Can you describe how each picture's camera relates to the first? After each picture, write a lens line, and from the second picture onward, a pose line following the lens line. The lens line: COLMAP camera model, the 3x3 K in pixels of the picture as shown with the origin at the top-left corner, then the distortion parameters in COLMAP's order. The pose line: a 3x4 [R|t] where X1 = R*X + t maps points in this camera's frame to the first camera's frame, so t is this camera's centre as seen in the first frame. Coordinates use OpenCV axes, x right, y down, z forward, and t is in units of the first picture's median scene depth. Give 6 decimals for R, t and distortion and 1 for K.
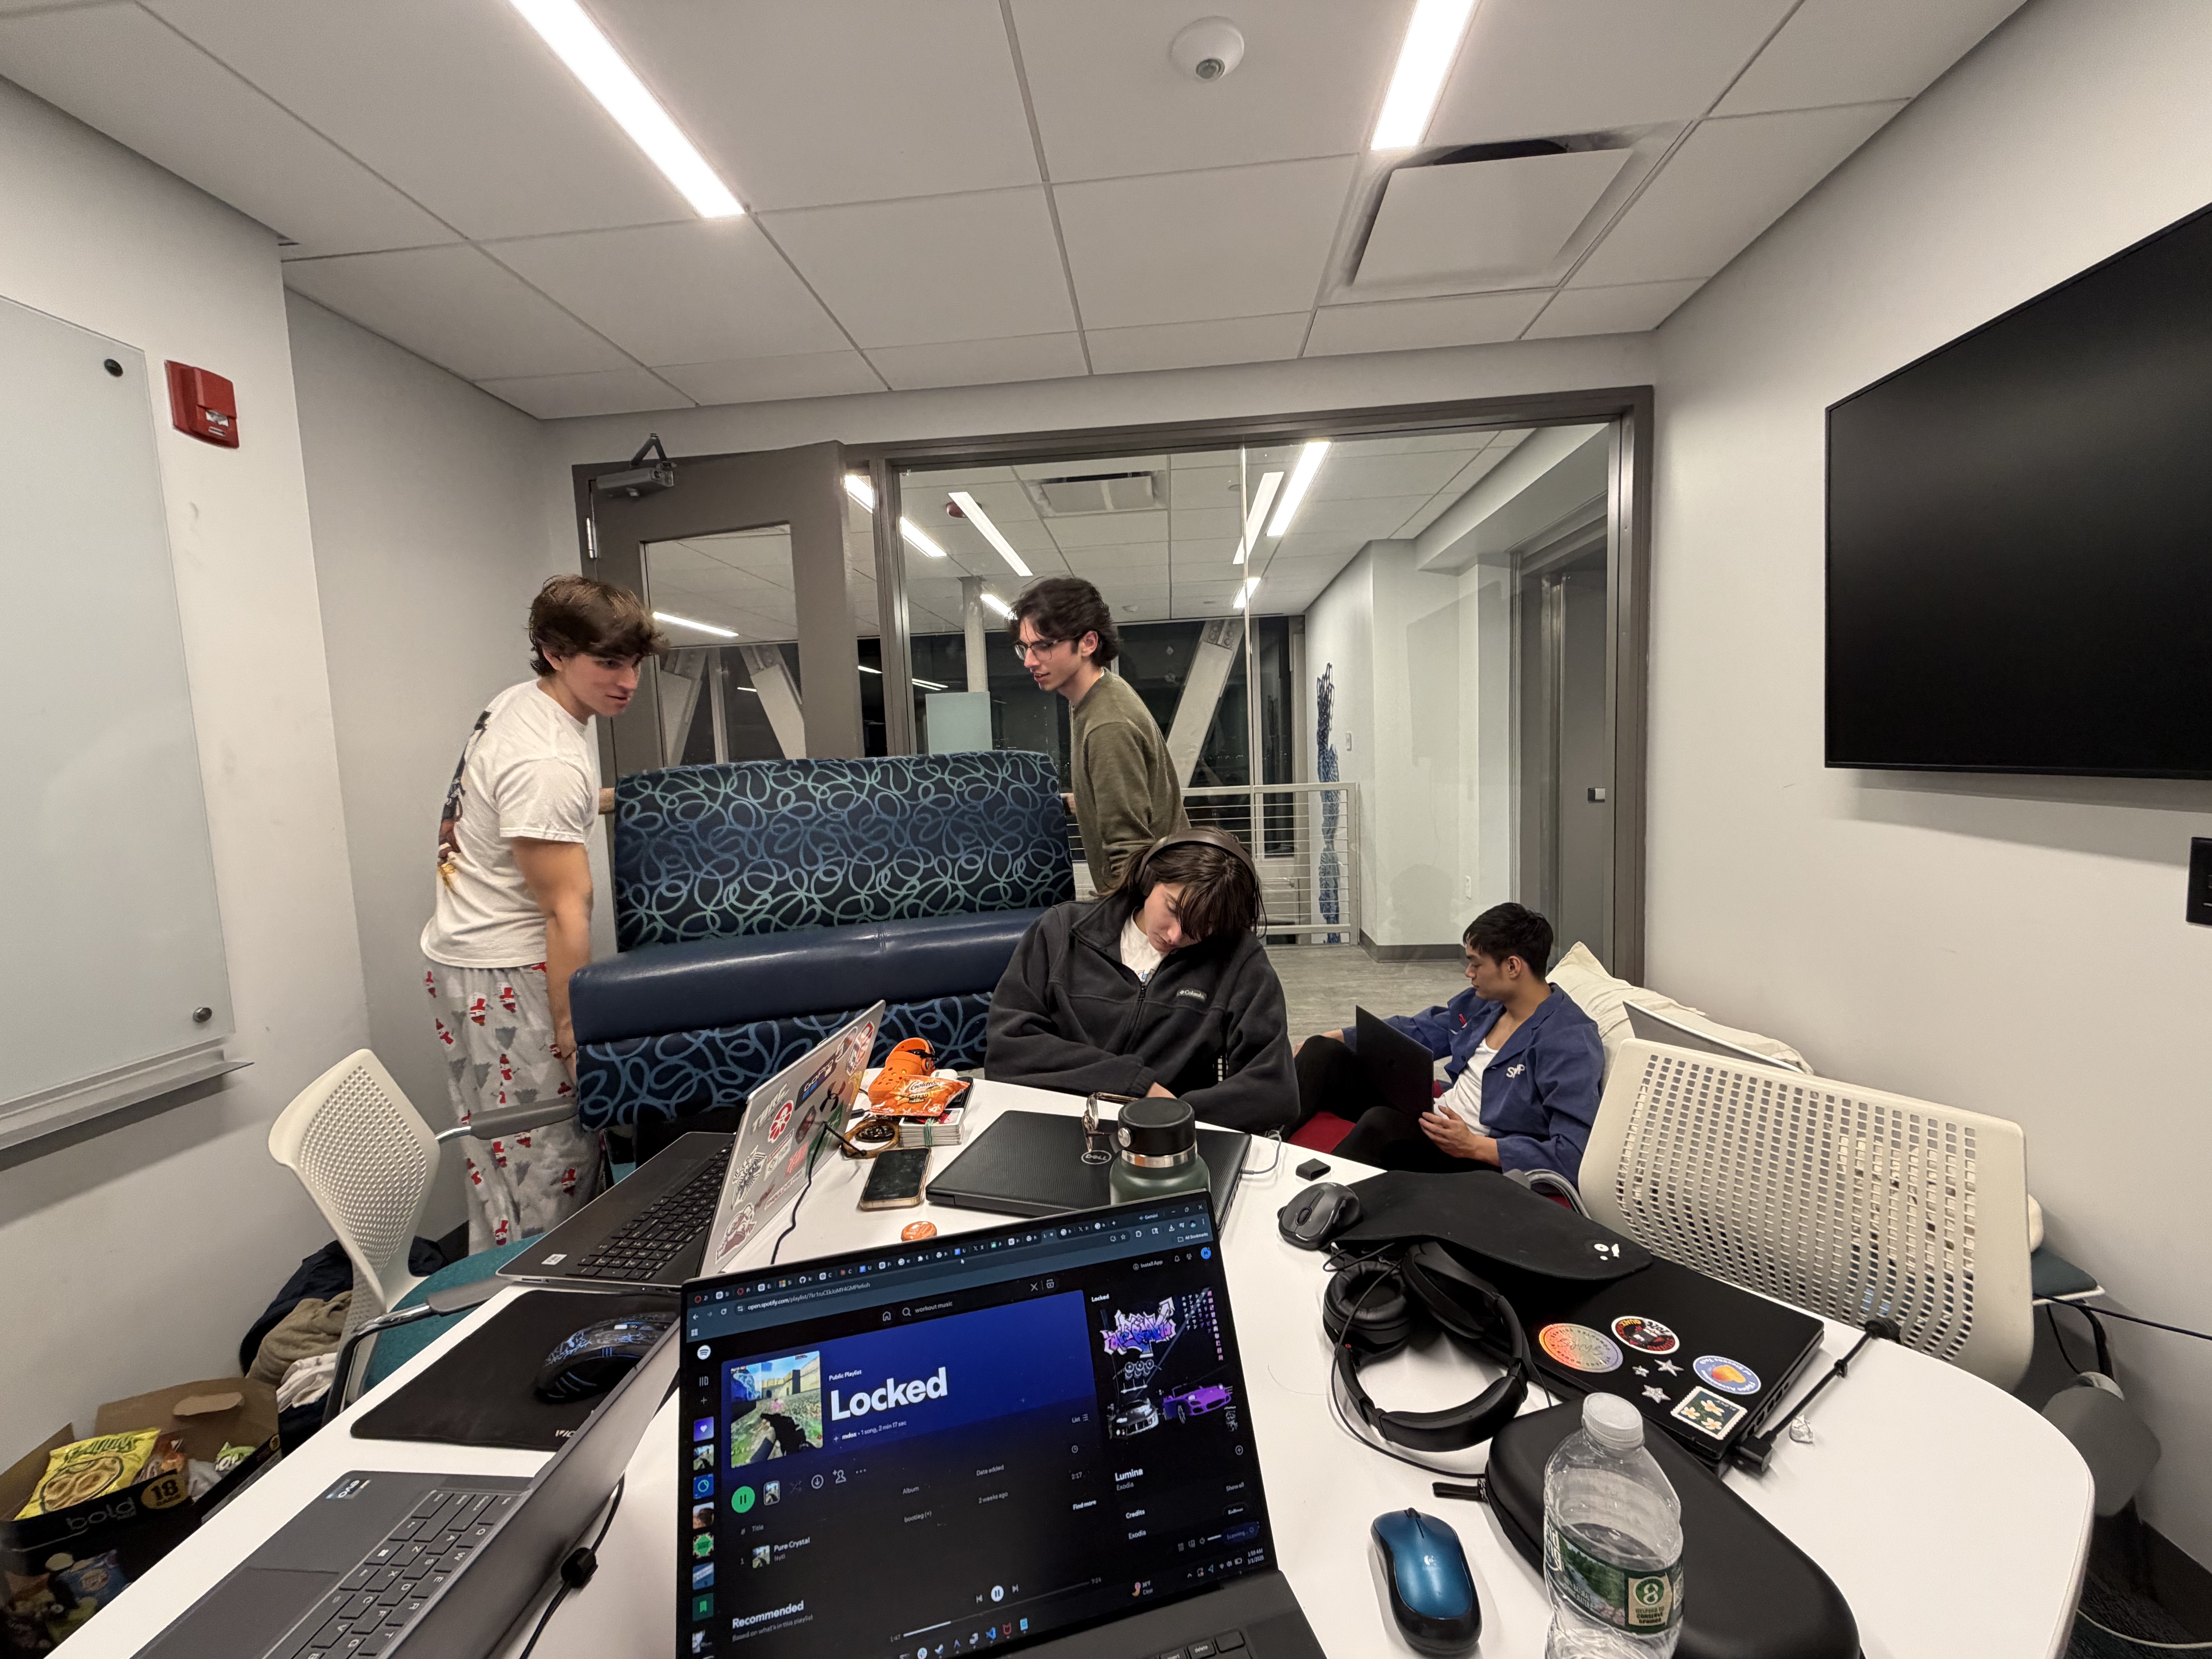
lens RADIAL K [[885.6, 0, 1106.0], [0, 885.6, 829.5], [0, 0, 1]] dist [0.000212, -0.000104]
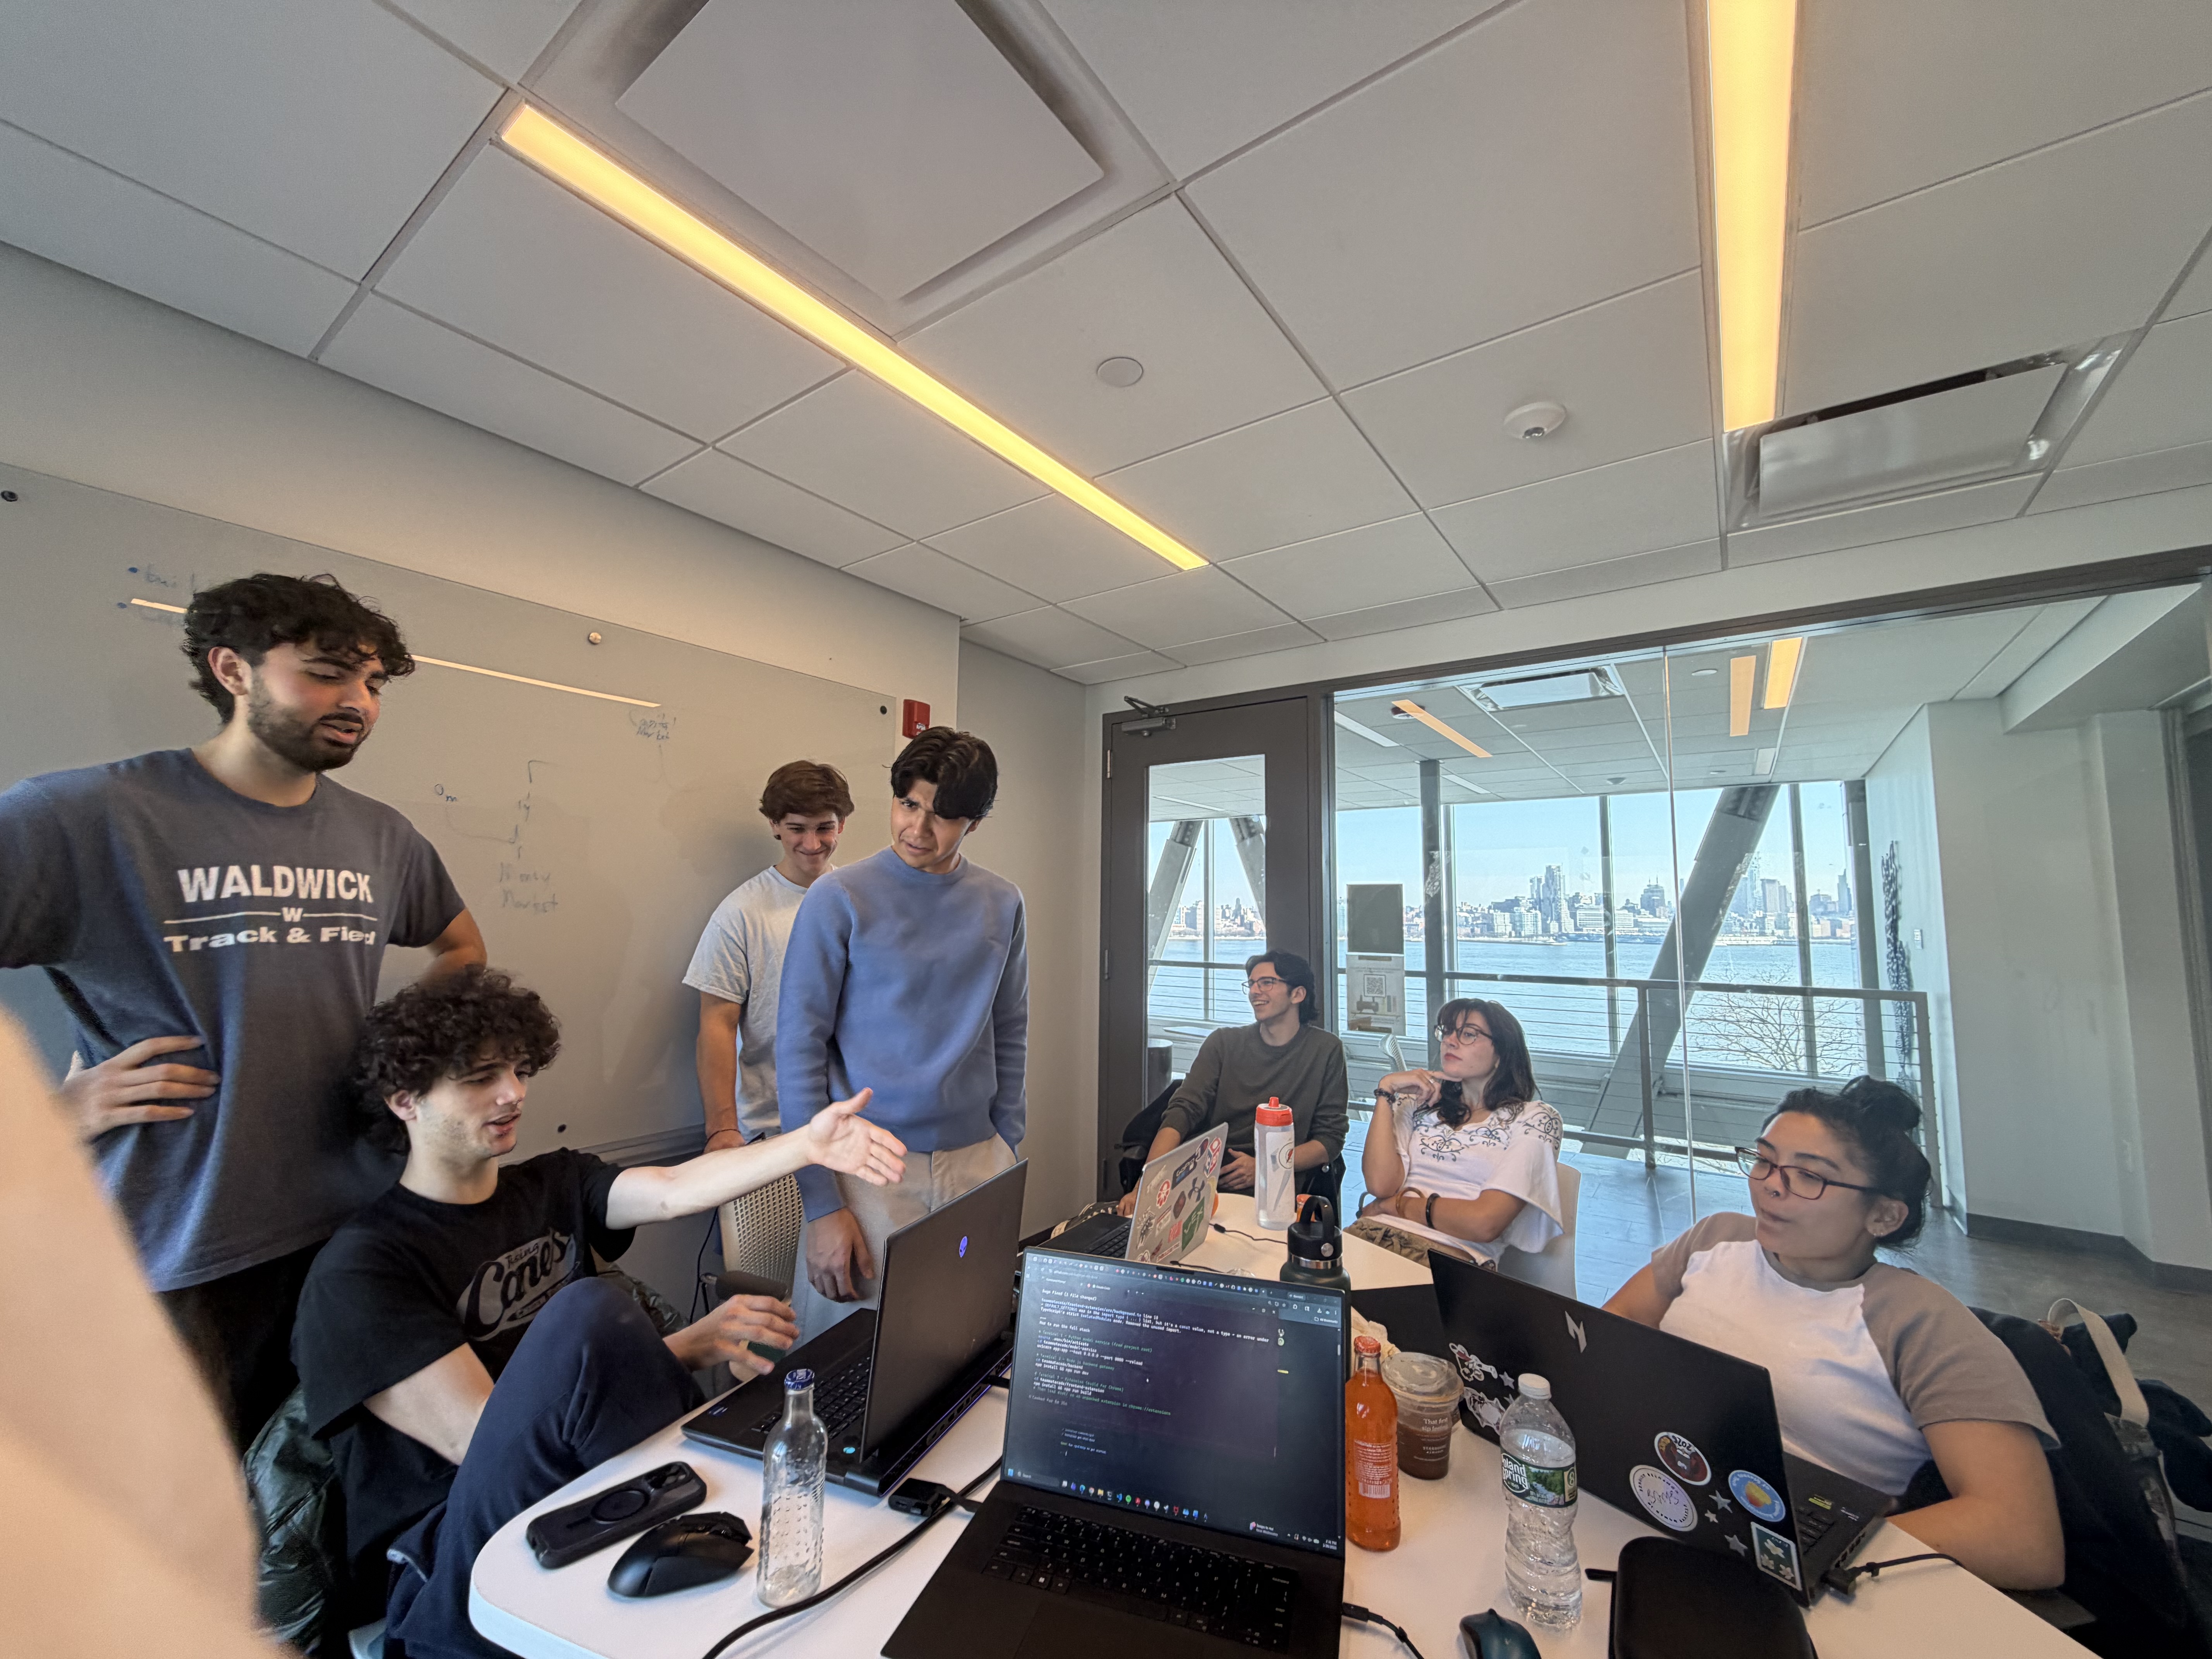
lens RADIAL K [[885.6, 0, 1106.0], [0, 885.6, 829.5], [0, 0, 1]] dist [0.000212, -0.000104]
pose [[0.862822, -0.007102, -0.505458, 0.167401], [-0.086843, 0.982953, -0.162053, -0.015266], [0.497993, 0.183719, 0.847497, -0.229849]]
